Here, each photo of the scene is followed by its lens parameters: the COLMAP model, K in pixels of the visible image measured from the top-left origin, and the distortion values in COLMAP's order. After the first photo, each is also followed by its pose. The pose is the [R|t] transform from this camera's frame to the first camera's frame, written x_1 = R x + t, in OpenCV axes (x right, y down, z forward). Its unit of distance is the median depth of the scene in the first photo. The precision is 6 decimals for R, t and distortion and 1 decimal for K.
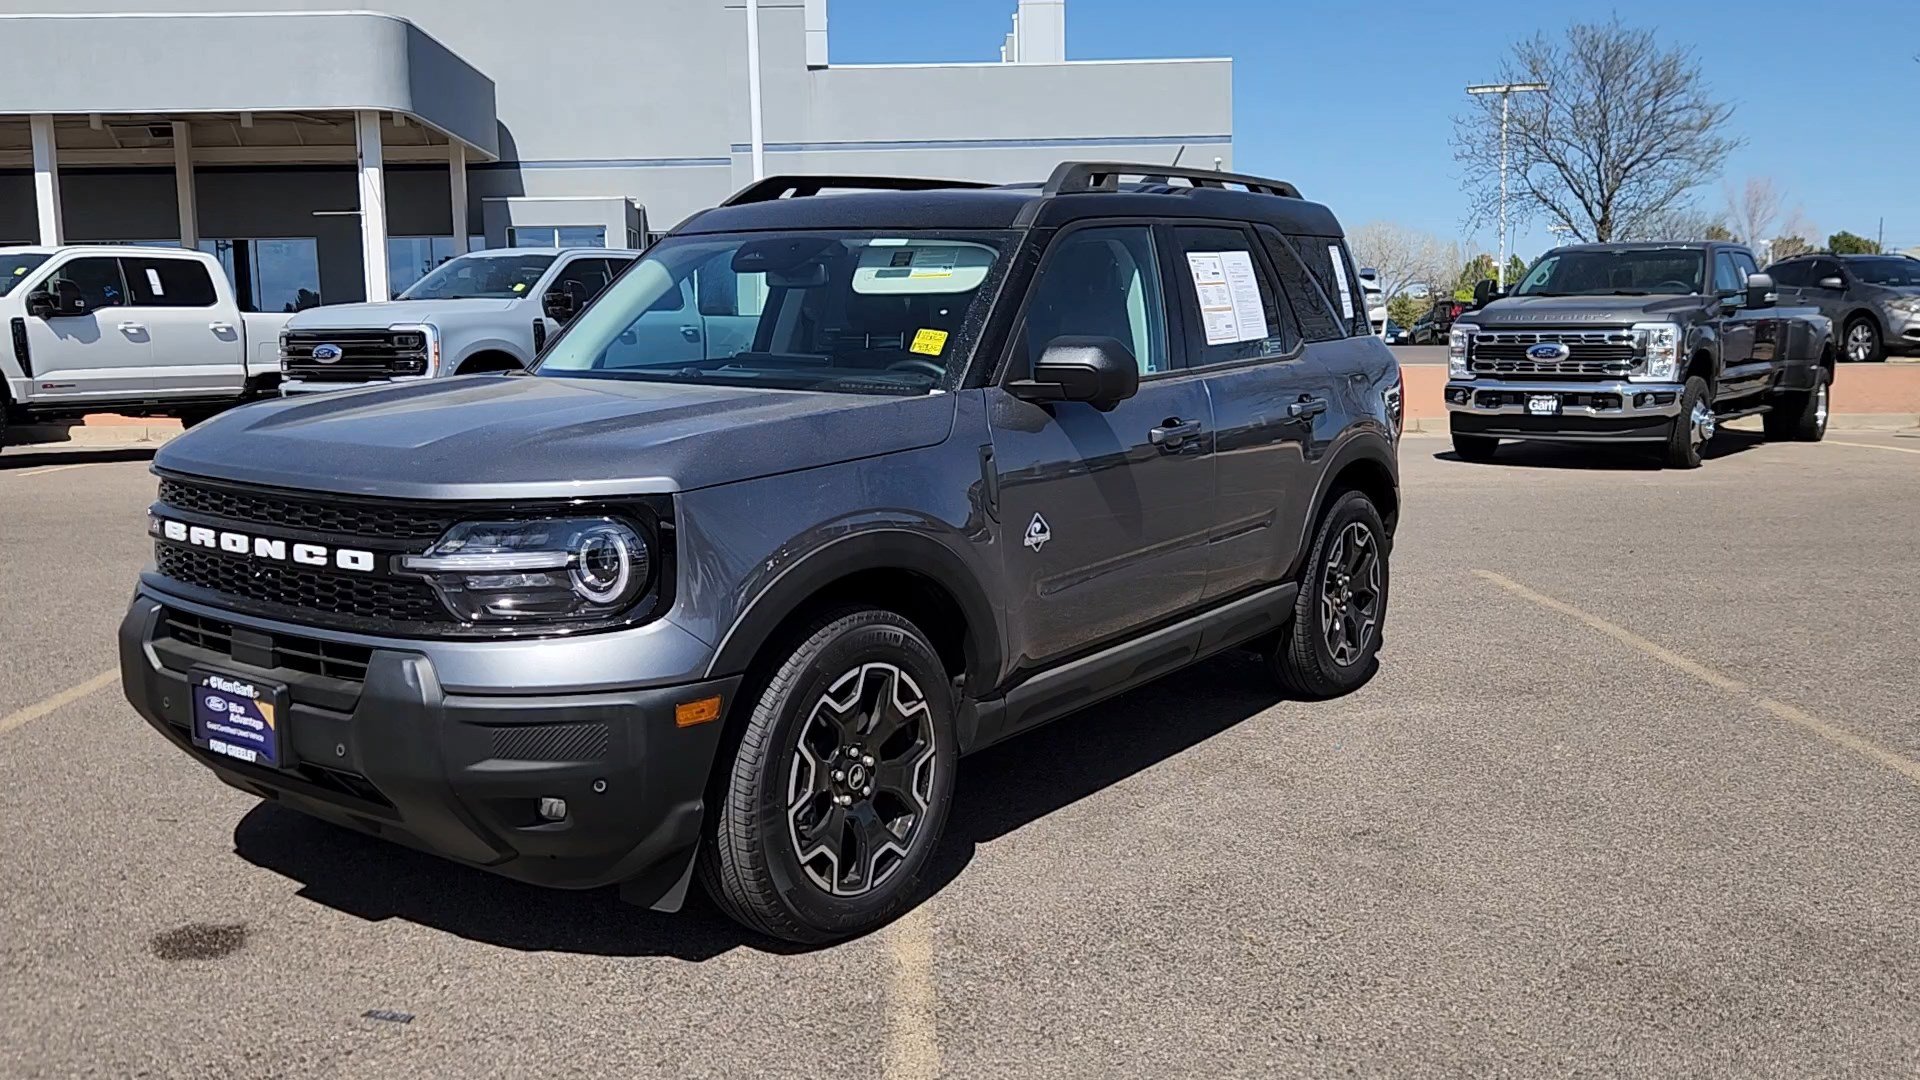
lens RADIAL K [[1622.4, 0, 935.8], [0, 1622.4, 545.9], [0, 0, 1]] dist [0.041179, -0.035163]
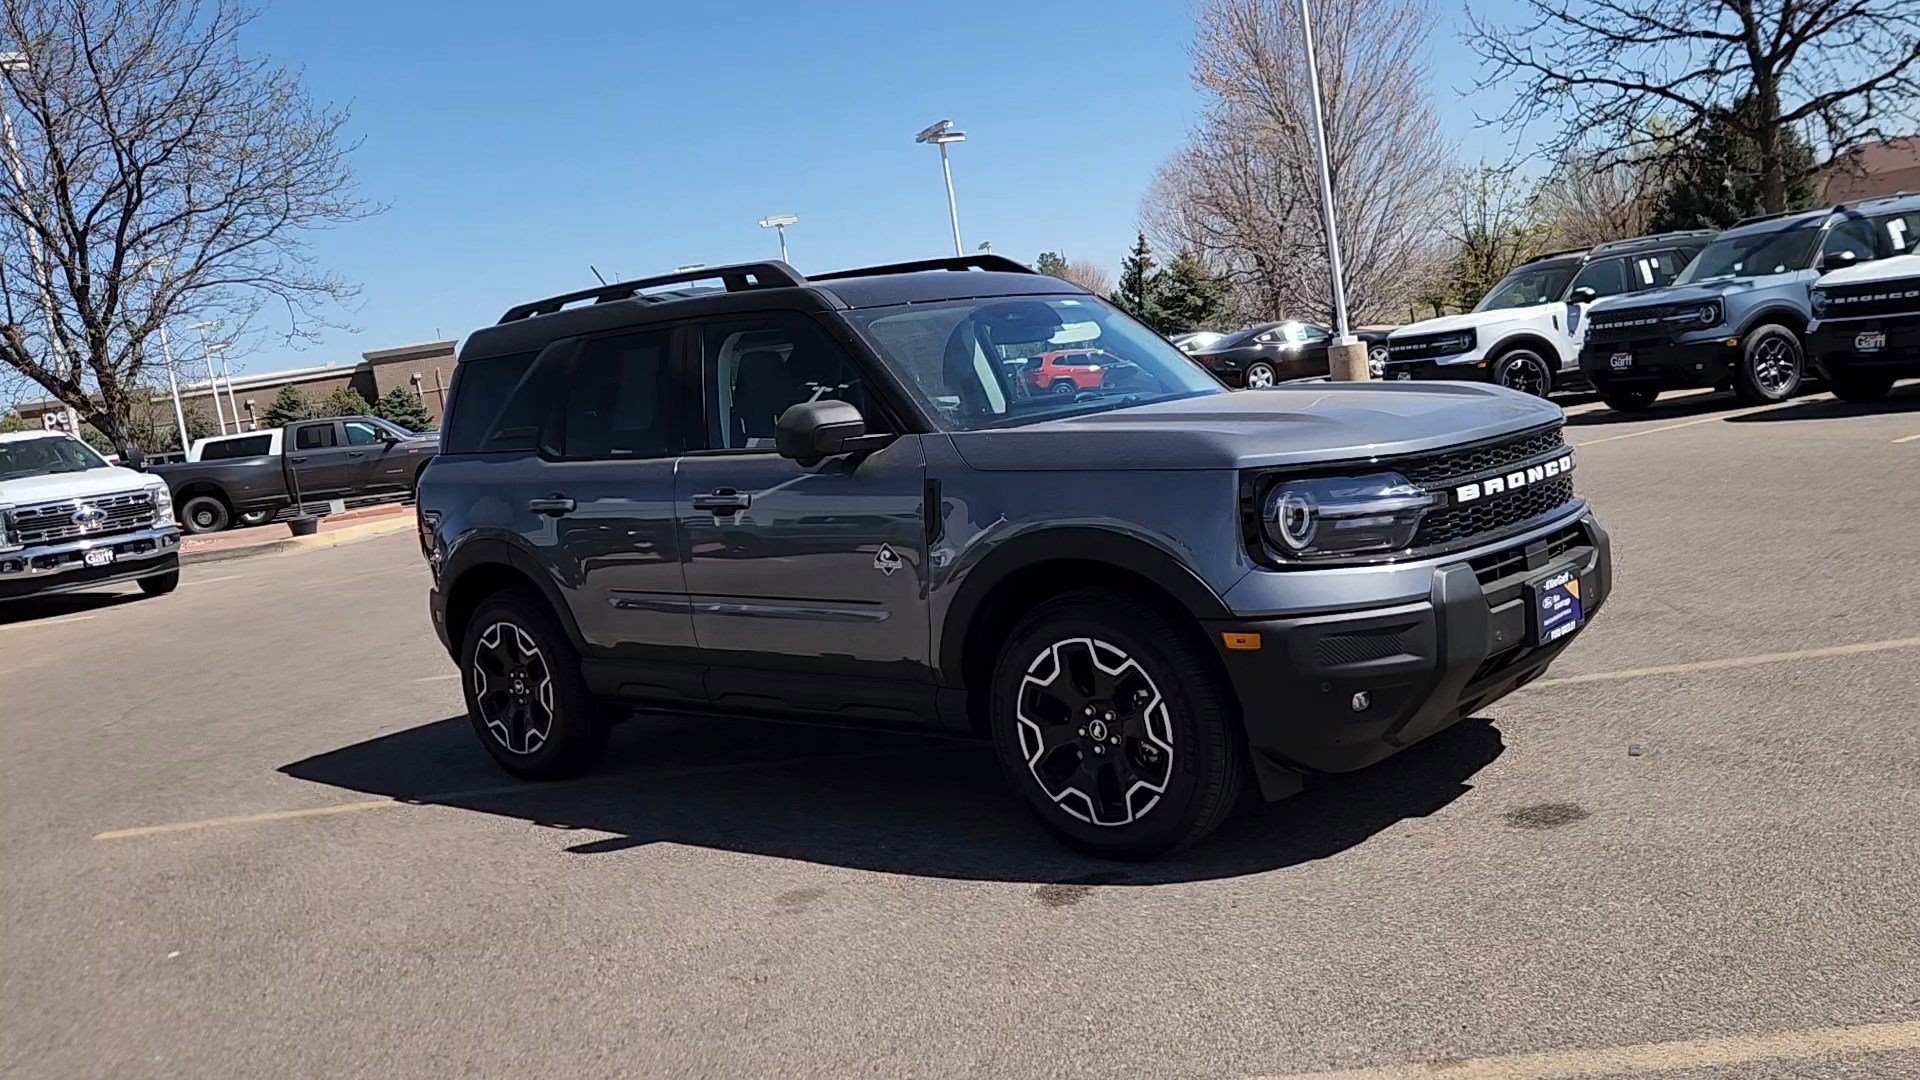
lens RADIAL K [[1622.4, 0, 945.1], [0, 1622.4, 542.9], [0, 0, 1]] dist [0.041179, -0.035163]
pose [[0.090016, -0.113041, 0.989504, -1.378399], [0.263271, 0.960897, 0.085824, -0.144556], [-0.960513, 0.252782, 0.116256, 1.022670]]
